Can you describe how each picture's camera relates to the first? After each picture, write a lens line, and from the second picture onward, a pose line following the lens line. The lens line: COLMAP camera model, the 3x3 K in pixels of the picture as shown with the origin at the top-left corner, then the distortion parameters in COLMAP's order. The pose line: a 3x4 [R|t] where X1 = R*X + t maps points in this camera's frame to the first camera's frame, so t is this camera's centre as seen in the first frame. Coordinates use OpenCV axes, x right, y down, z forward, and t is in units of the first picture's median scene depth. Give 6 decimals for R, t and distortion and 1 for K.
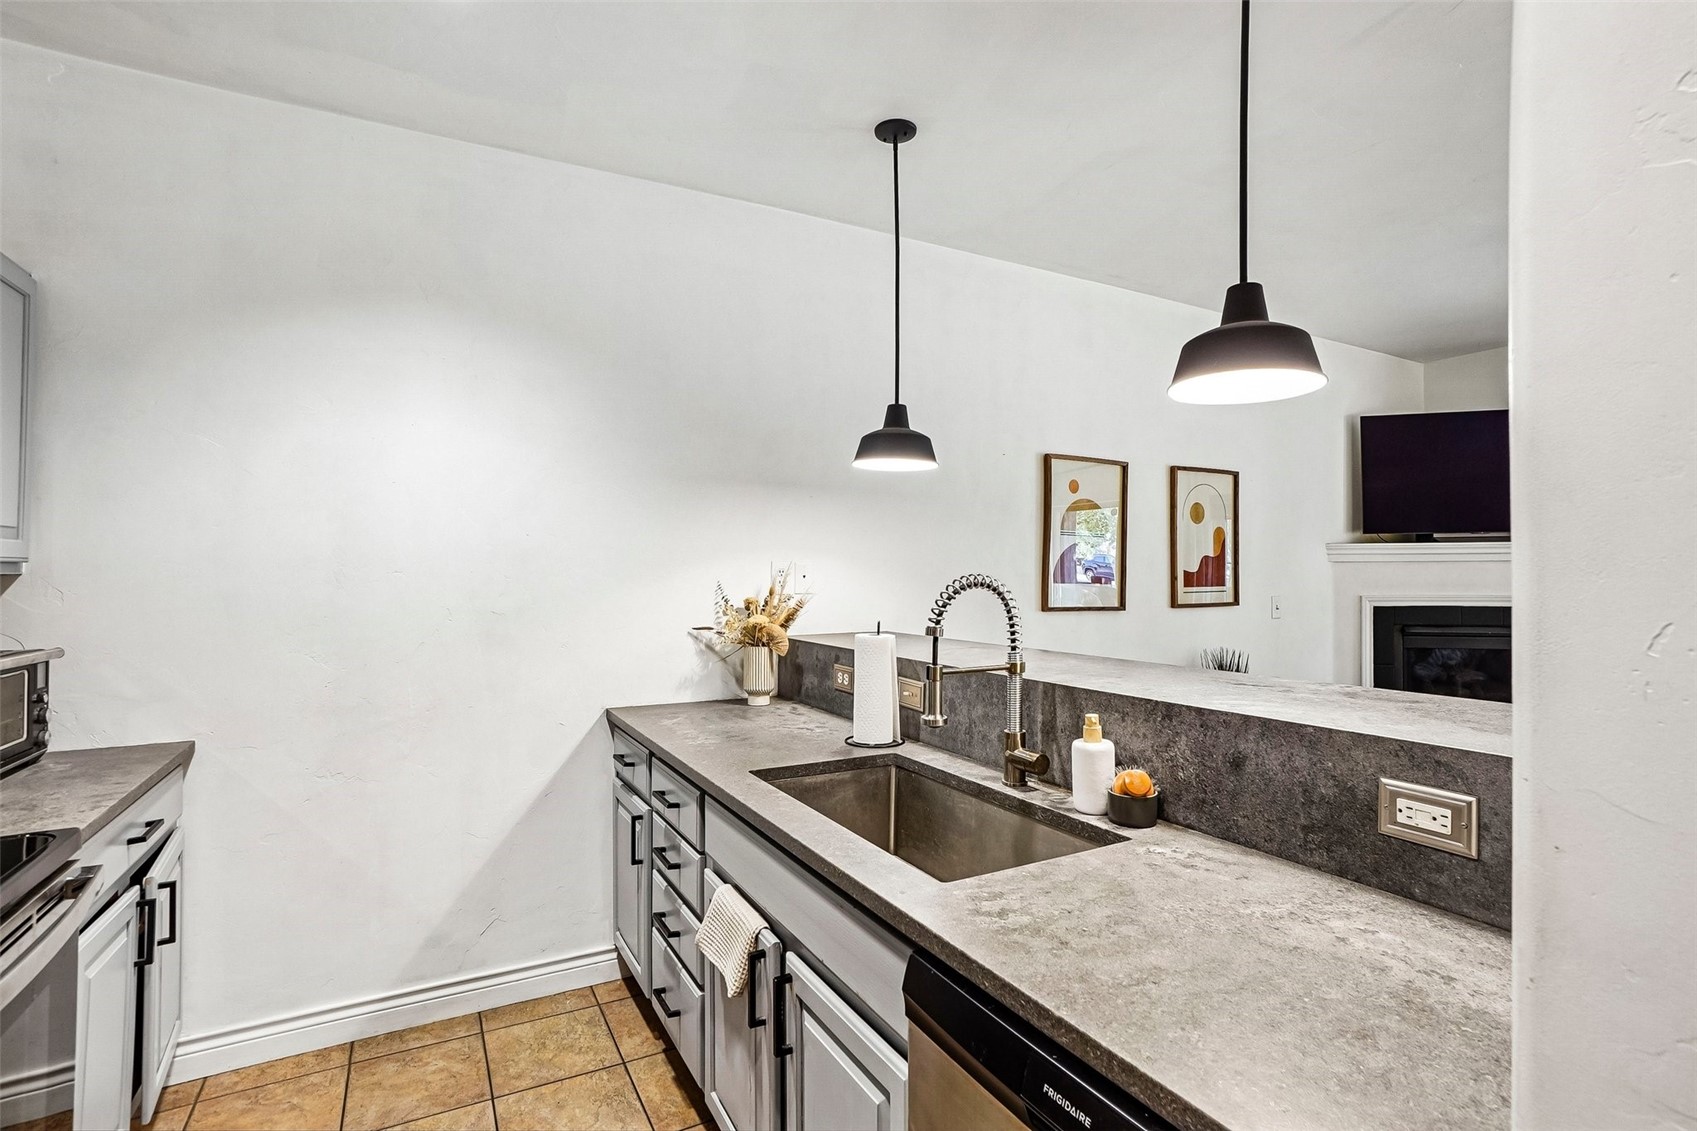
lens RADIAL K [[801.5, 0, 848.5], [0, 801.5, 565.5], [0, 0, 1]] dist [-0.056395, 0.023579]
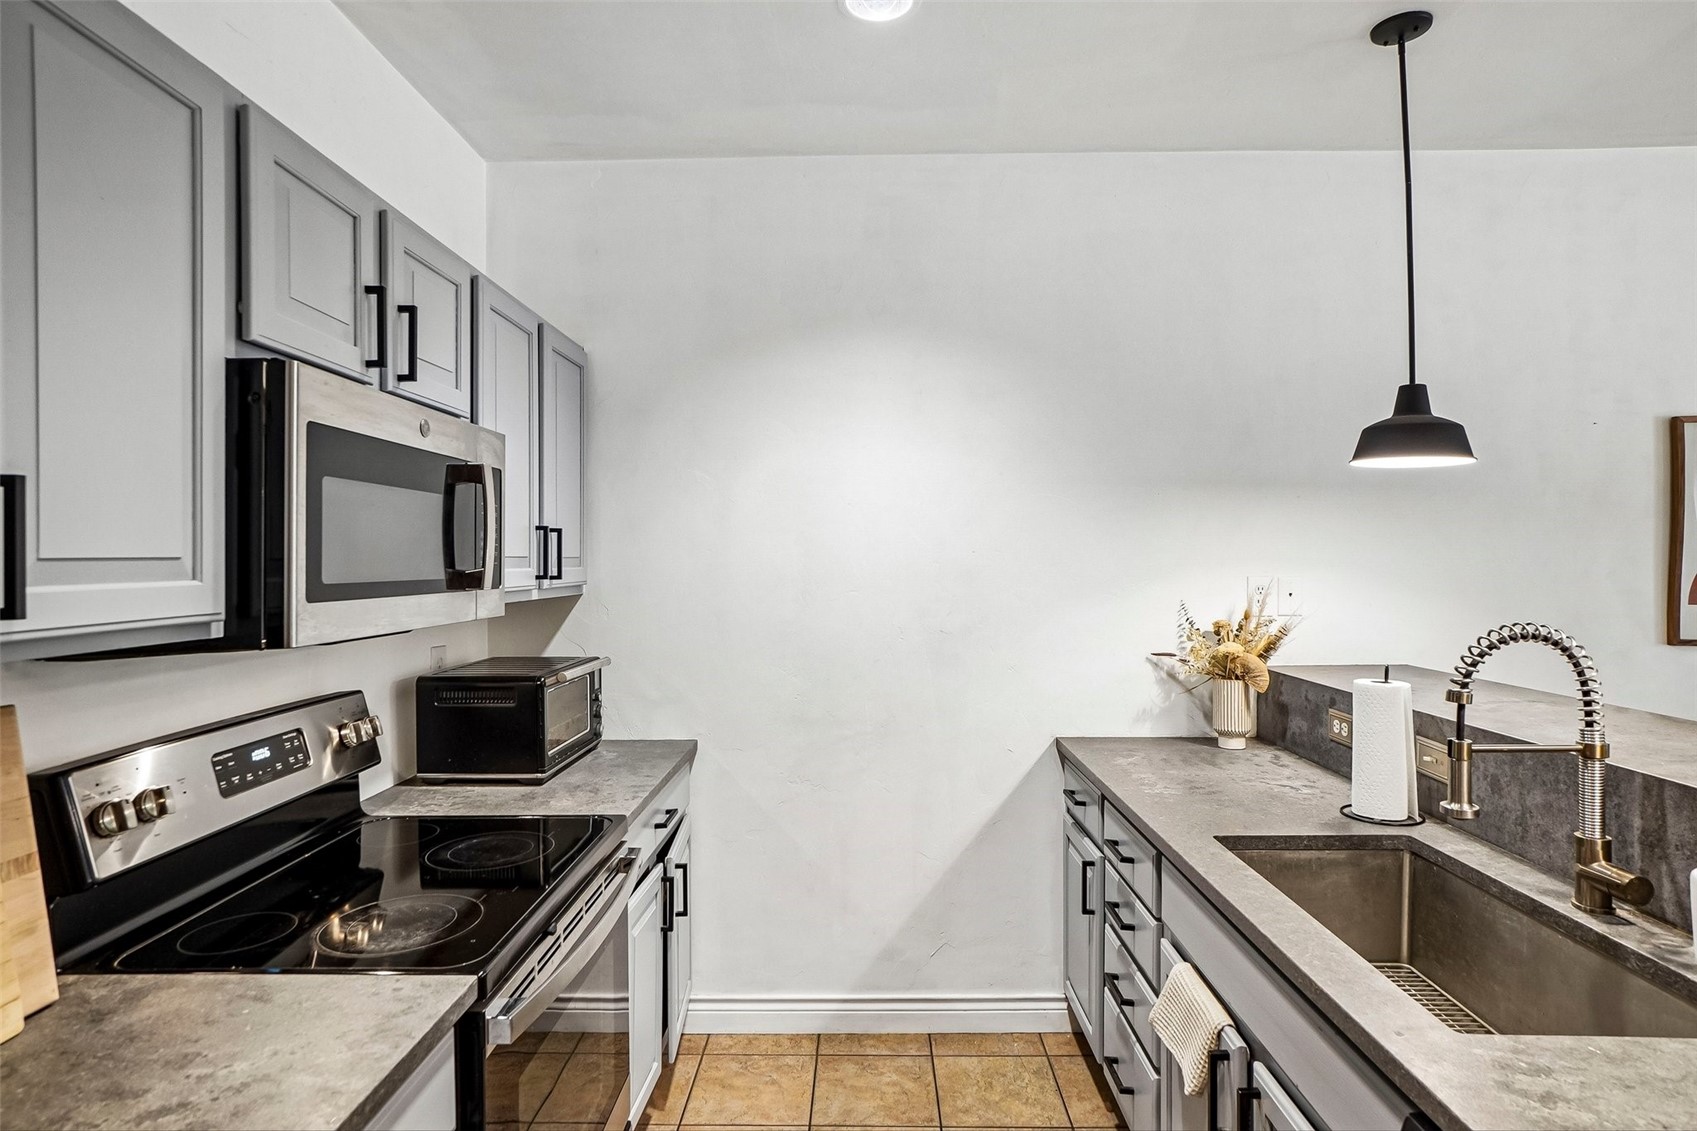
lens RADIAL K [[906.9, 0, 848.5], [0, 906.9, 565.5], [0, 0, 1]] dist [-0.047810, 0.028462]
pose [[0.865681, -0.010189, -0.500492, 0.020599], [0.016440, 0.999832, 0.008082, -0.046028], [0.500326, -0.015225, 0.865703, -0.038239]]
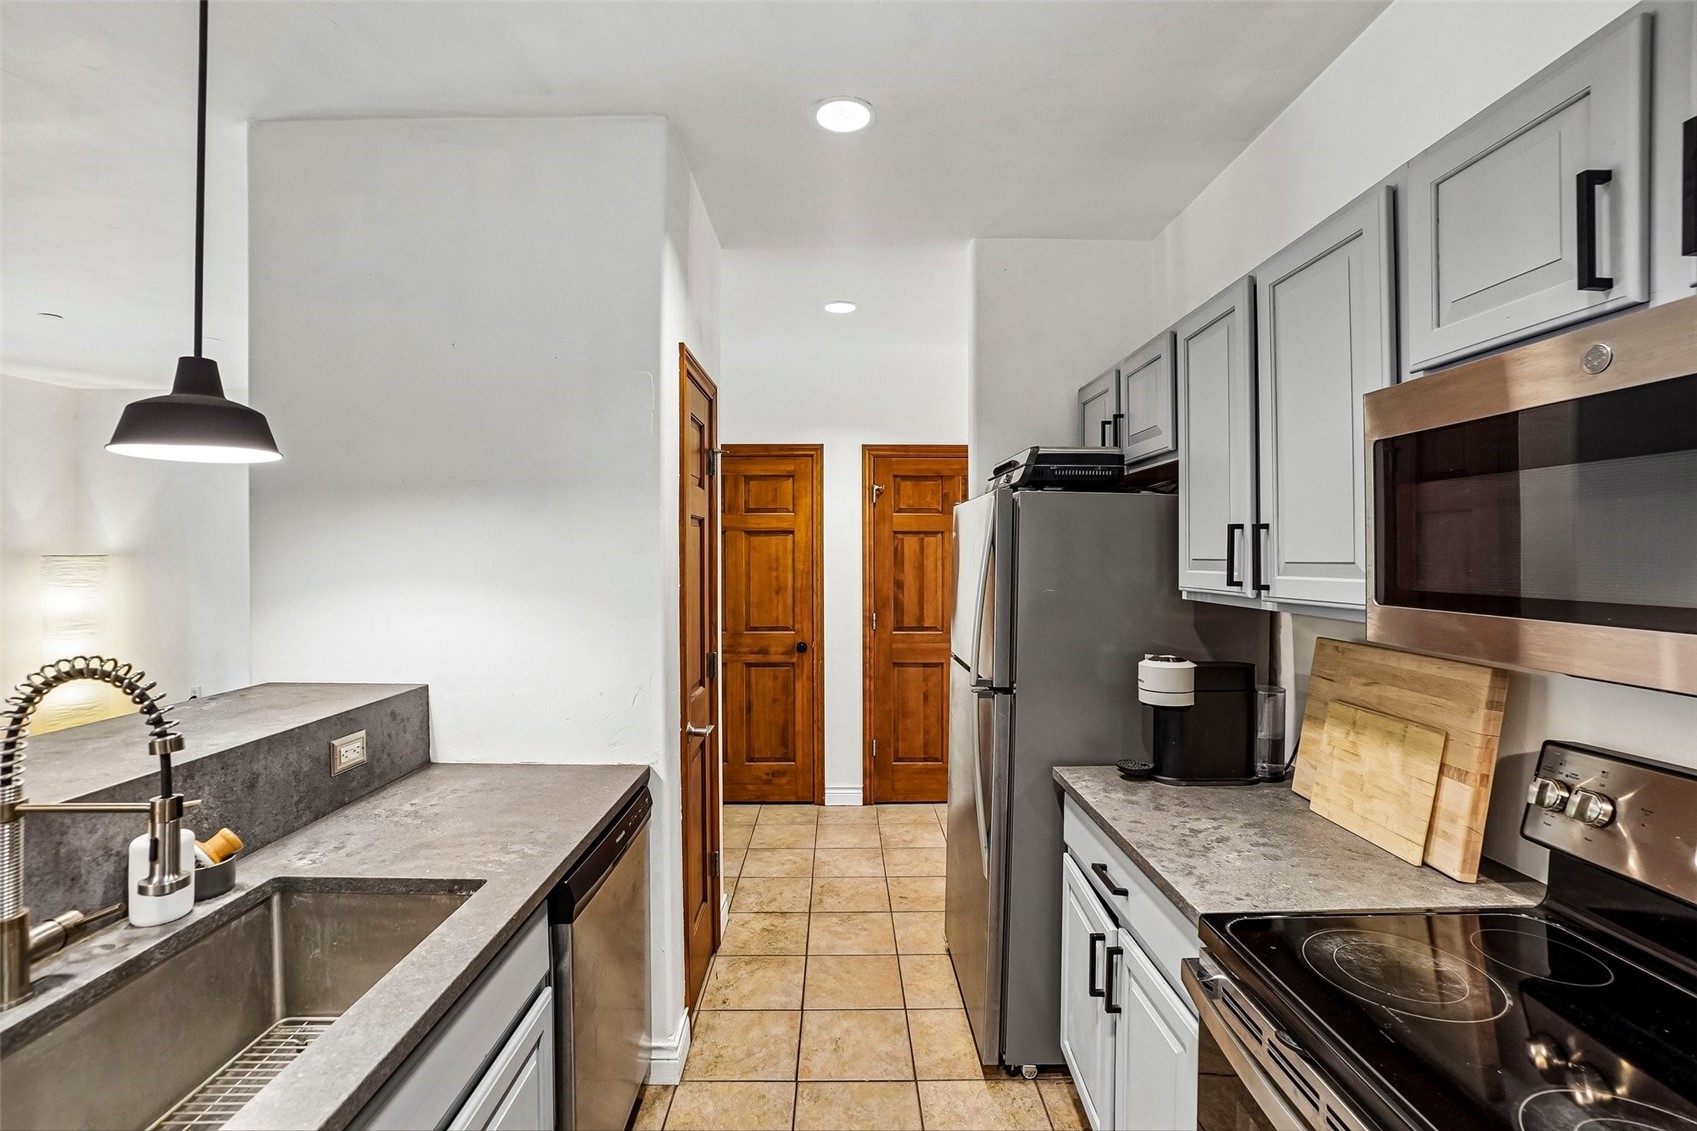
lens RADIAL K [[734.5, 0, 848.5], [0, 734.5, 565.5], [0, 0, 1]] dist [0.000141, 0.000004]
pose [[-0.884526, -0.004930, 0.466465, -0.469715], [-0.005444, 0.999985, 0.000247, -0.046903], [-0.466460, -0.002321, -0.884539, 0.909087]]
